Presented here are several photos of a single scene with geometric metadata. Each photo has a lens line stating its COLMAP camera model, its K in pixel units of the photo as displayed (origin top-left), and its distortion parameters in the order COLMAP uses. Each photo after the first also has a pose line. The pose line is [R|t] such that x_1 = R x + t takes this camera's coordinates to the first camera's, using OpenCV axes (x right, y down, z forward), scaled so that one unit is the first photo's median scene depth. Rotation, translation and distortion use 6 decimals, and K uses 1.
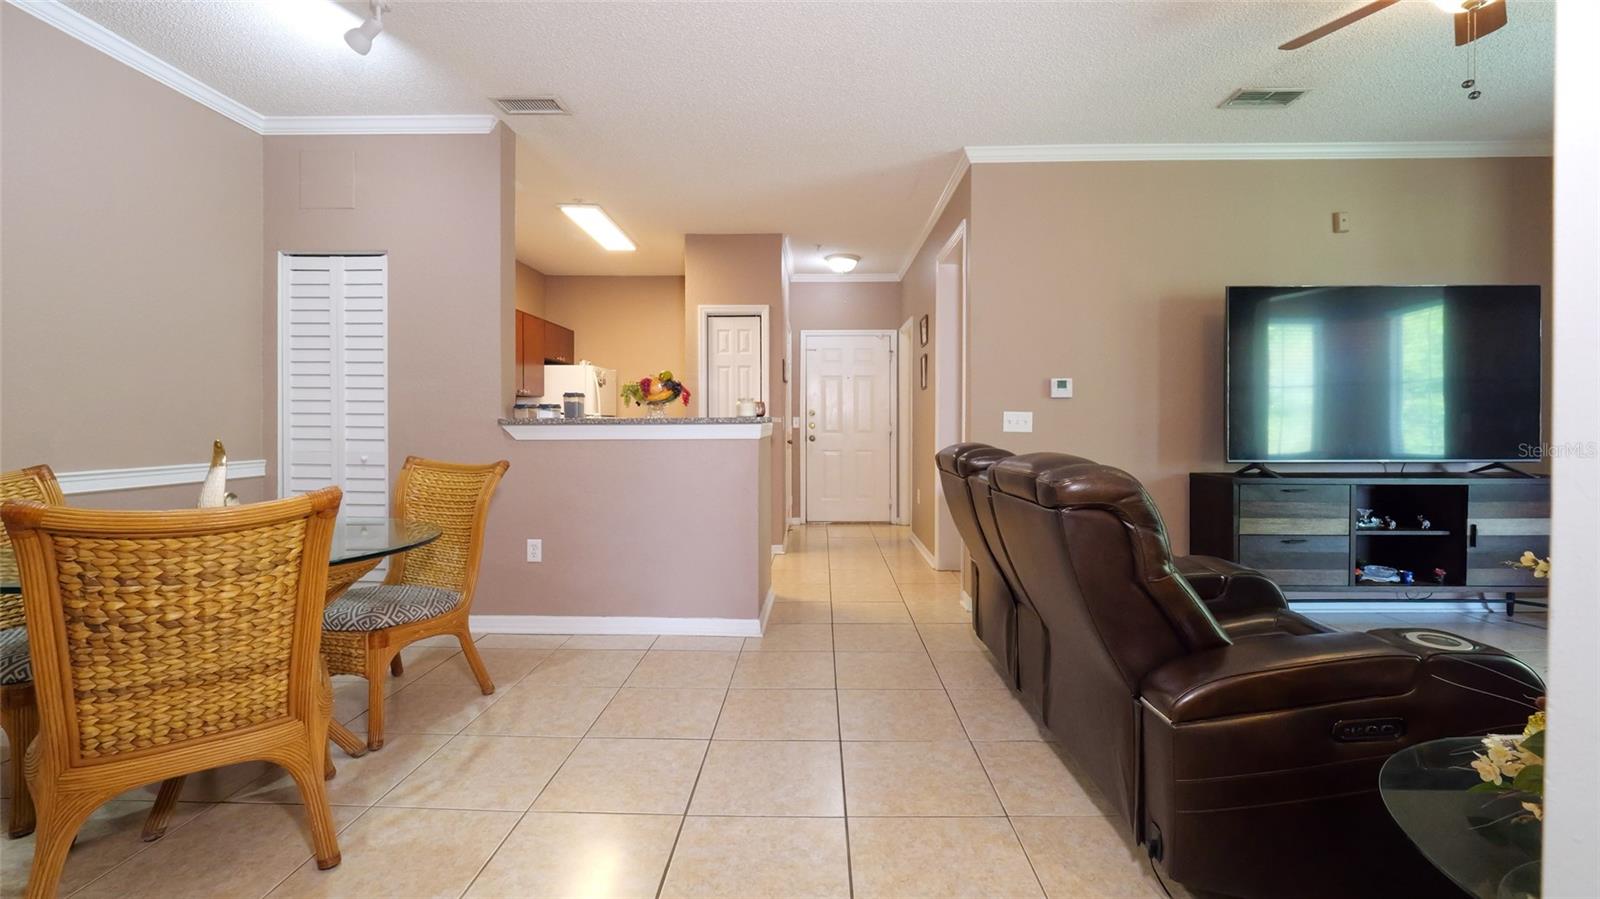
lens RADIAL K [[661.6, 0, 795.0], [0, 661.6, 439.6], [0, 0, 1]] dist [-0.013002, 0.000713]
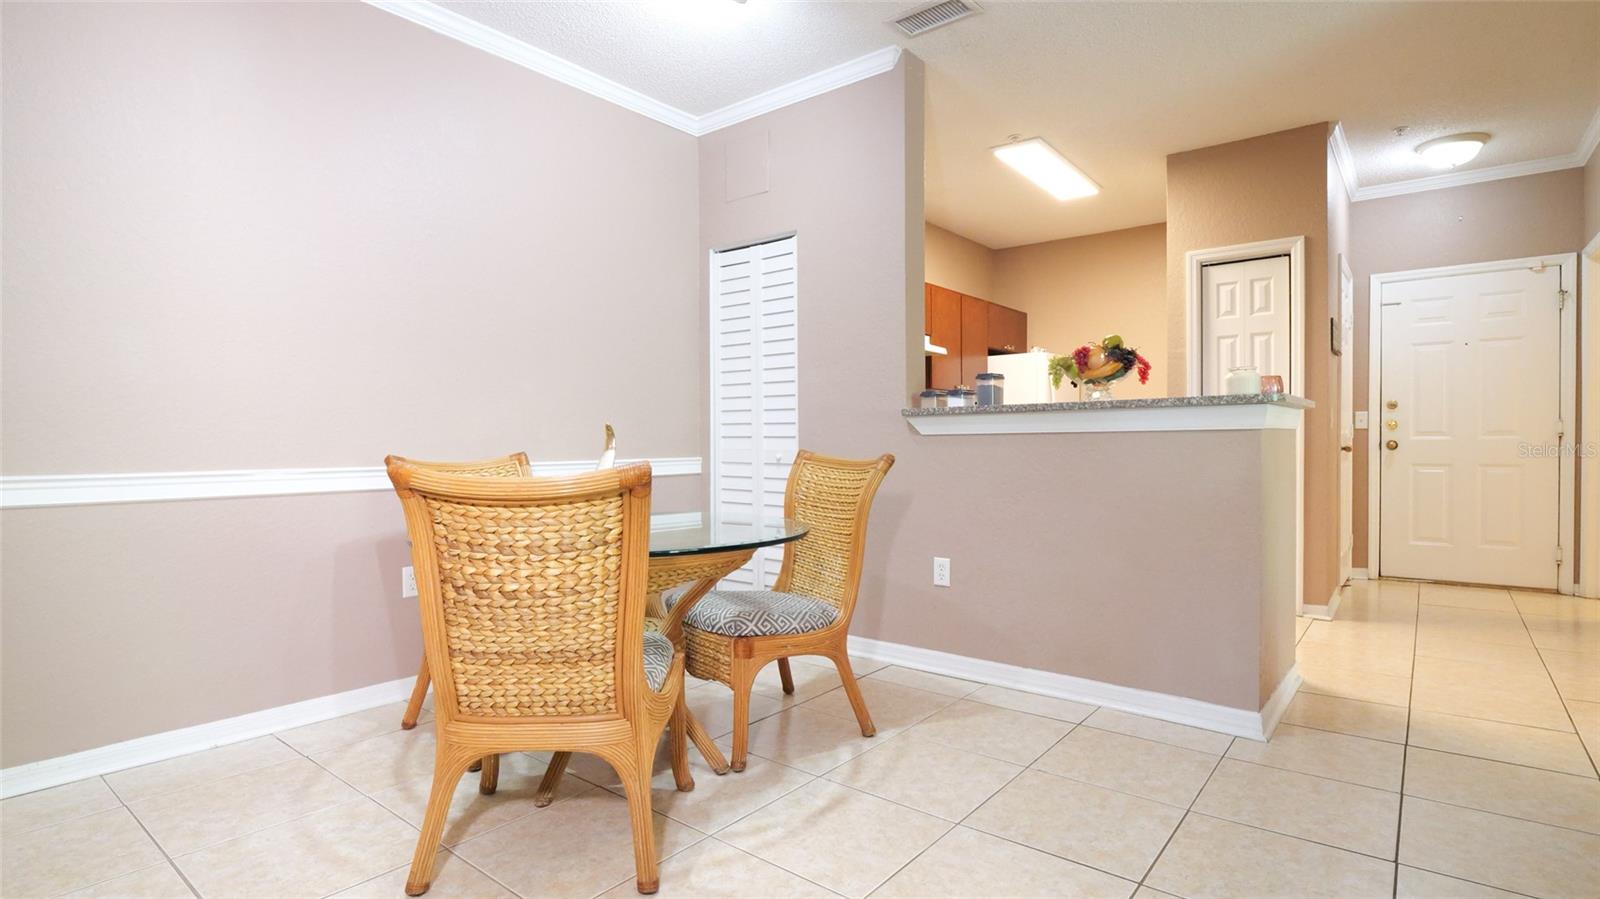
lens RADIAL K [[779.0, 0, 792.6], [0, 779.0, 459.0], [0, 0, 1]] dist [-0.007248, -0.005568]
pose [[0.795893, 0.008944, -0.605371, 0.038062], [-0.008026, 0.999959, 0.004223, 0.028718], [0.605384, 0.001498, 0.795932, 0.135260]]
